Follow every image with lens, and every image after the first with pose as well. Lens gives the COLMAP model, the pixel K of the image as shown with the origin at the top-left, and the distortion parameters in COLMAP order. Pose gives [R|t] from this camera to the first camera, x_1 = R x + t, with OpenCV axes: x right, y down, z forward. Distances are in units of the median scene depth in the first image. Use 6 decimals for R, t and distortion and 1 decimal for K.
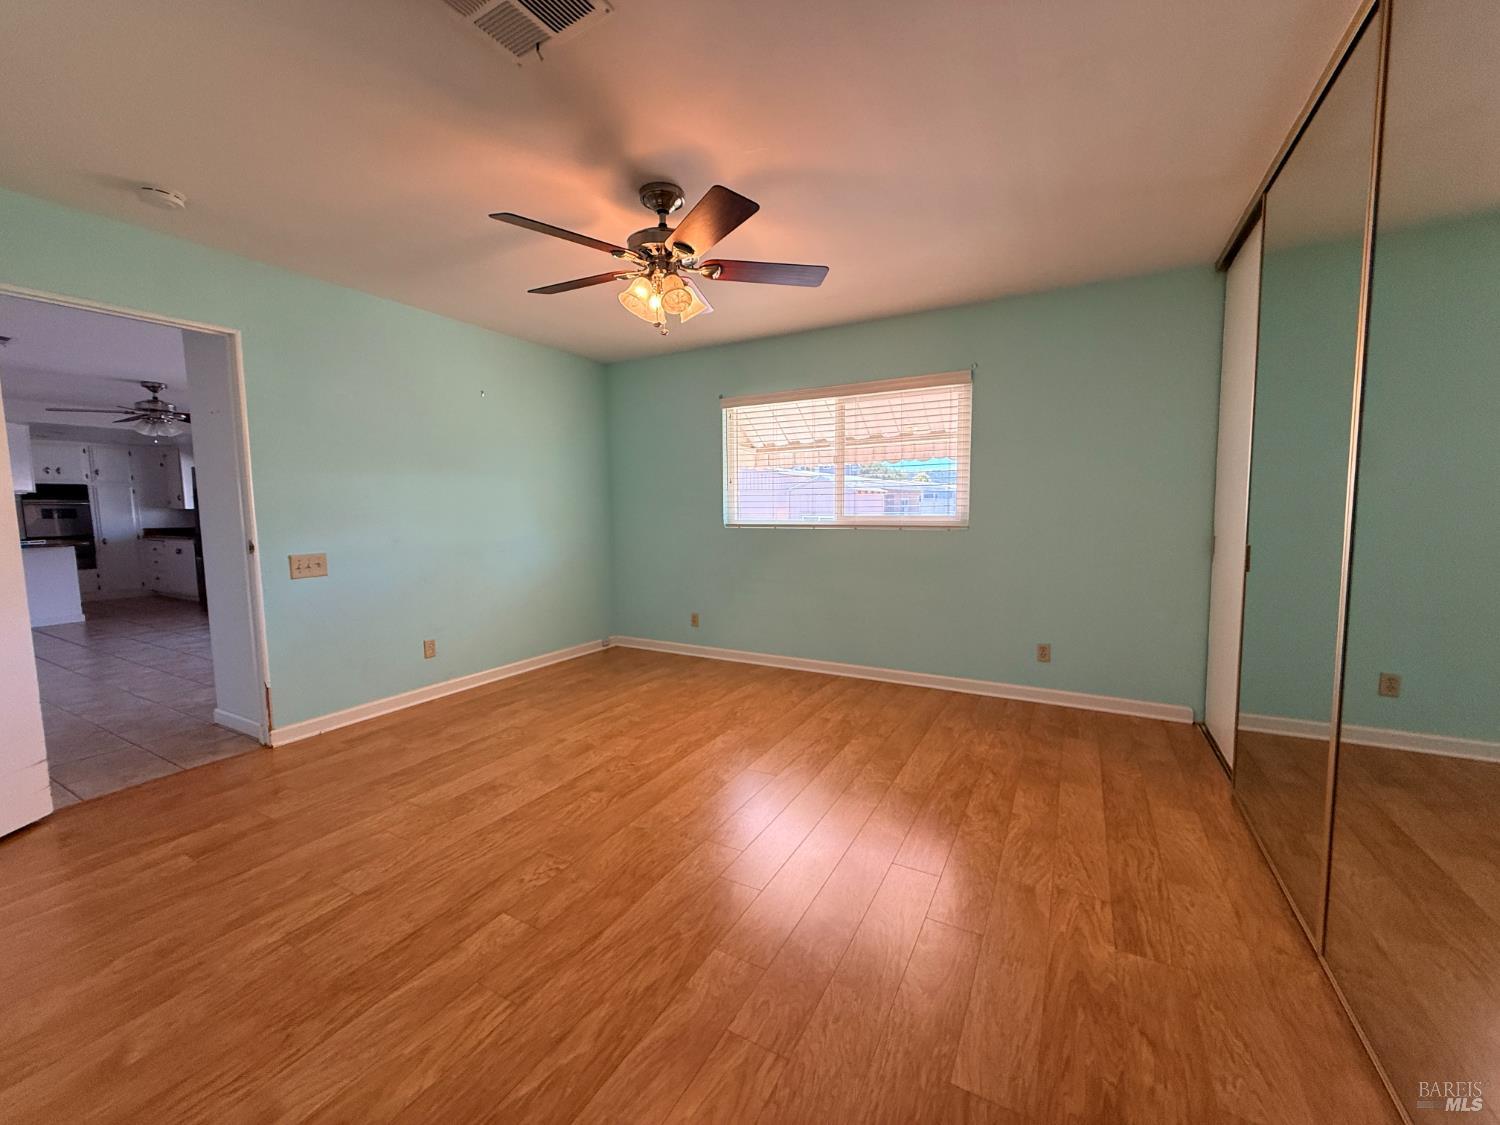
lens RADIAL K [[597.5, 0, 750.0], [0, 597.5, 562.5], [0, 0, 1]] dist [-0.001042, 0.000465]
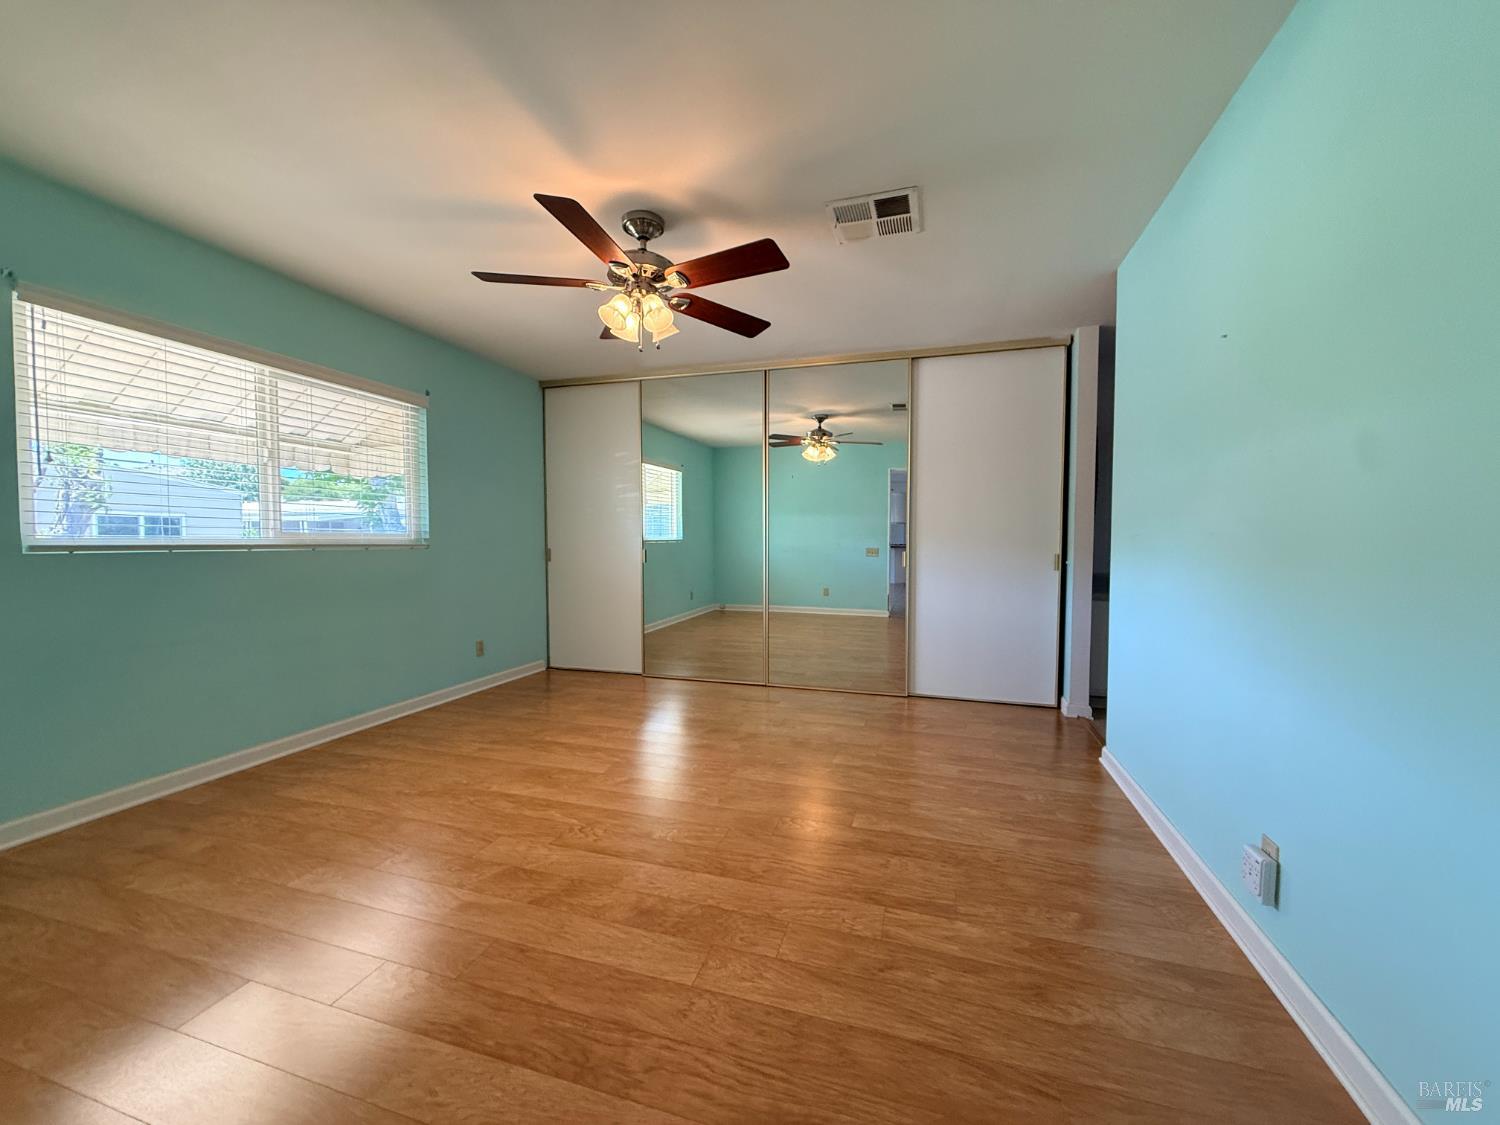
lens RADIAL K [[597.5, 0, 750.0], [0, 597.5, 562.5], [0, 0, 1]] dist [-0.001042, 0.000465]
pose [[-0.214072, -0.027541, 0.976430, -1.017415], [0.086297, 0.995161, 0.046989, -0.040286], [-0.972998, 0.094322, -0.210659, 0.902106]]
